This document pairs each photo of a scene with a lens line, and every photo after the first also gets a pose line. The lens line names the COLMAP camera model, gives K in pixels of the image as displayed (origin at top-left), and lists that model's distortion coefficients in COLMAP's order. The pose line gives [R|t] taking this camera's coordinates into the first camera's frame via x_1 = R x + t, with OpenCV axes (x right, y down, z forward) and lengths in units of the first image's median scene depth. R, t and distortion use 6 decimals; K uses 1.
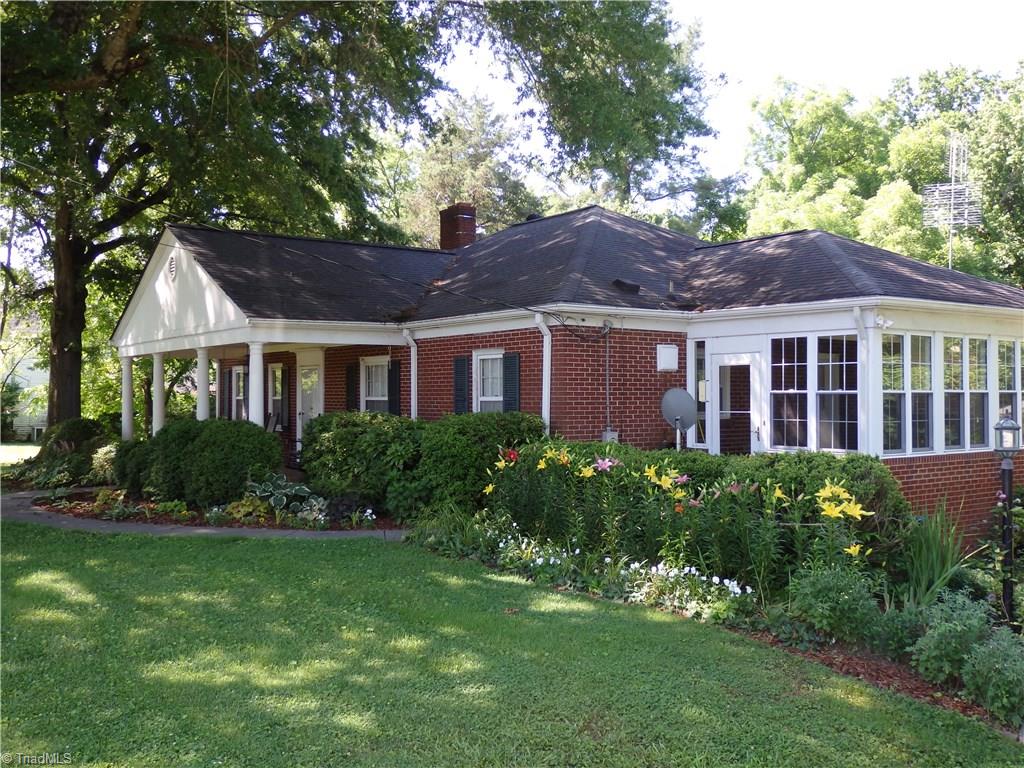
lens RADIAL K [[948.9, 0, 512.0], [0, 948.9, 384.0], [0, 0, 1]] dist [0.039814, -0.004574]
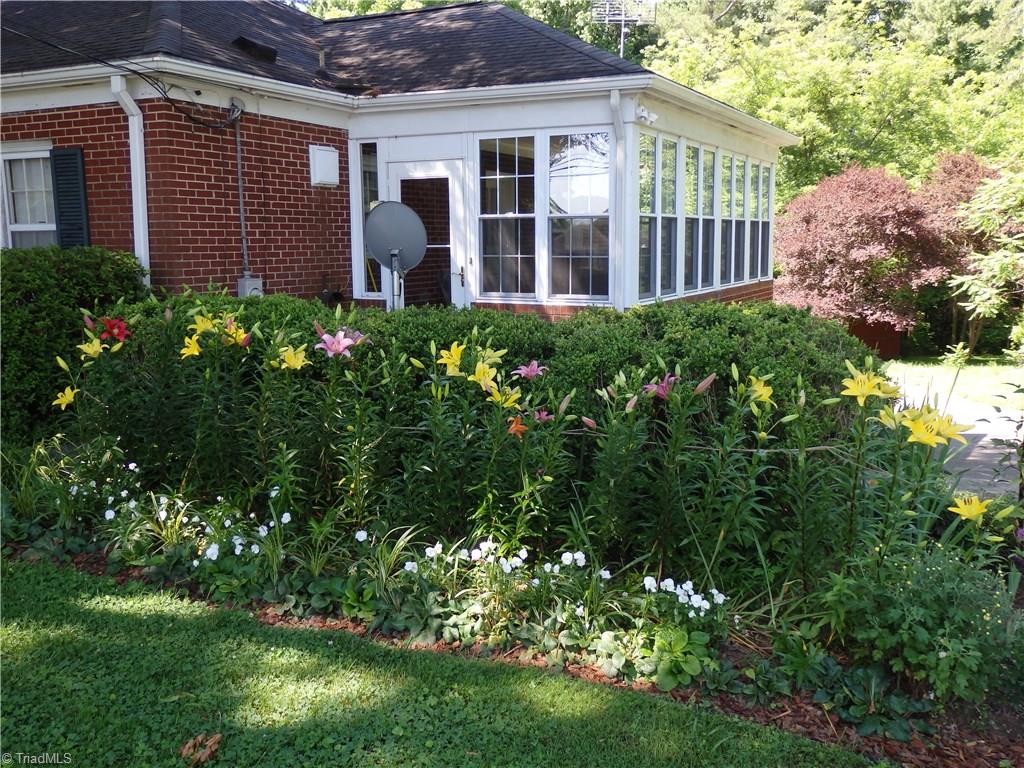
lens RADIAL K [[948.9, 0, 512.0], [0, 948.9, 384.0], [0, 0, 1]] dist [0.039814, -0.004574]
pose [[0.895383, -0.072035, 0.439433, -0.026455], [0.000223, 0.986901, 0.161325, 0.017008], [-0.445298, -0.144349, 0.883670, 0.342833]]
